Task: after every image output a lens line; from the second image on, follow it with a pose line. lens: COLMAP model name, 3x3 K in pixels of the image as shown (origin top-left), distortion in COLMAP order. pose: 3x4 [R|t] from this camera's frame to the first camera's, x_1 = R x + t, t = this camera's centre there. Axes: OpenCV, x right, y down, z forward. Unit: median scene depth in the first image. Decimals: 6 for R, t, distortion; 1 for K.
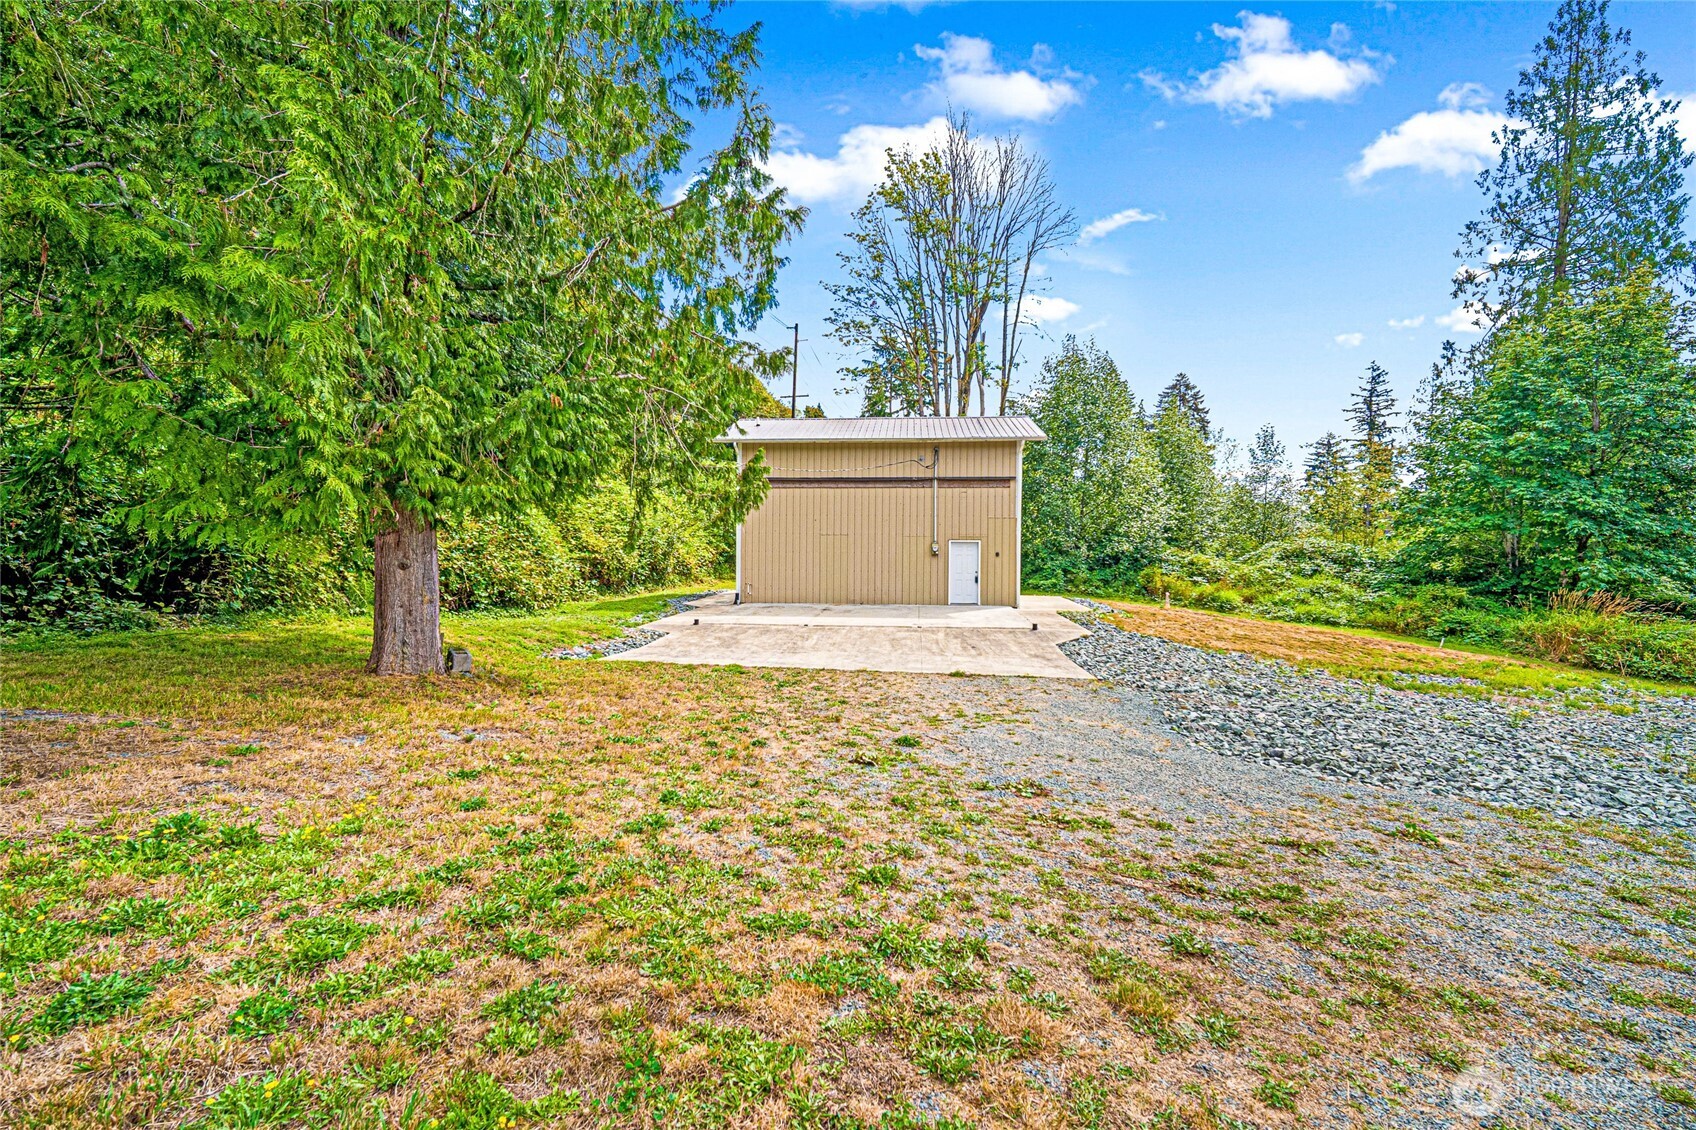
lens RADIAL K [[744.9, 0, 846.3], [0, 744.9, 555.2], [0, 0, 1]] dist [-0.011878, -0.000226]
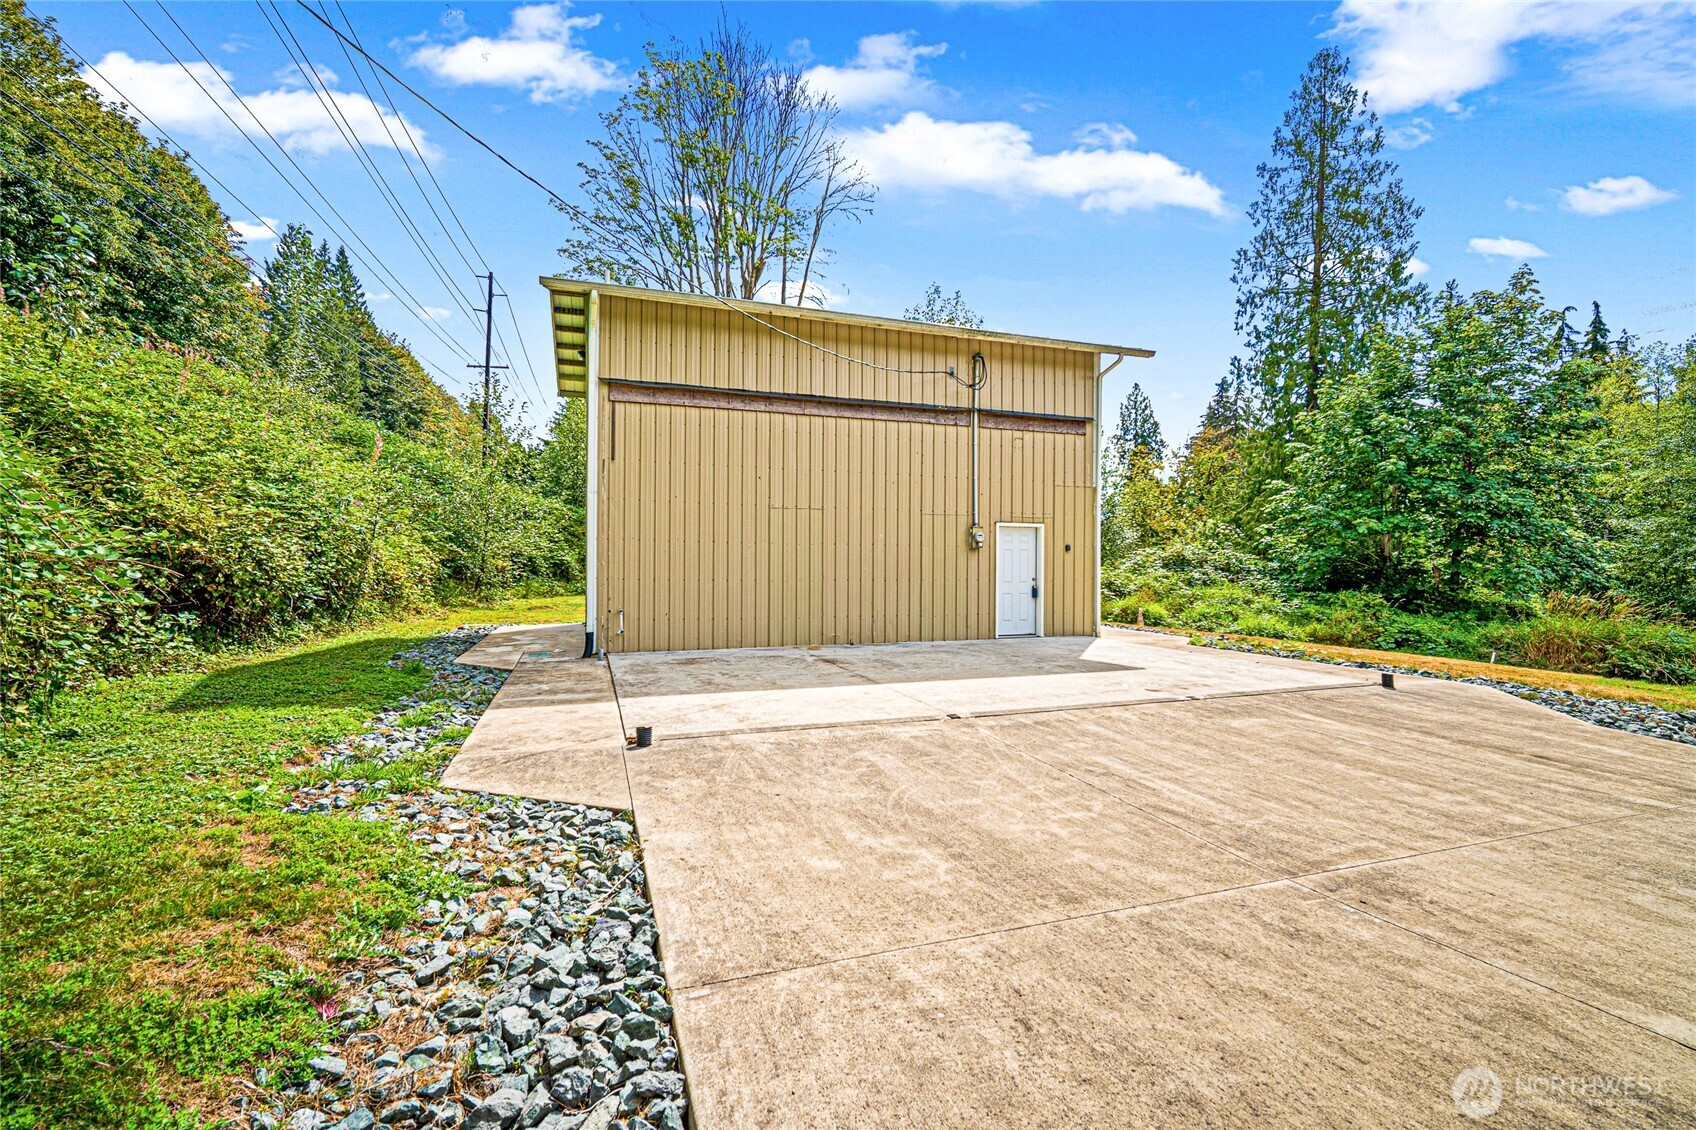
lens RADIAL K [[744.9, 0, 852.3], [0, 744.9, 570.3], [0, 0, 1]] dist [-0.011878, -0.000226]
pose [[0.904795, -0.005377, 0.425813, -0.197521], [0.010094, 0.999910, -0.008823, 0.019754], [-0.425728, 0.012281, 0.904768, 0.536306]]
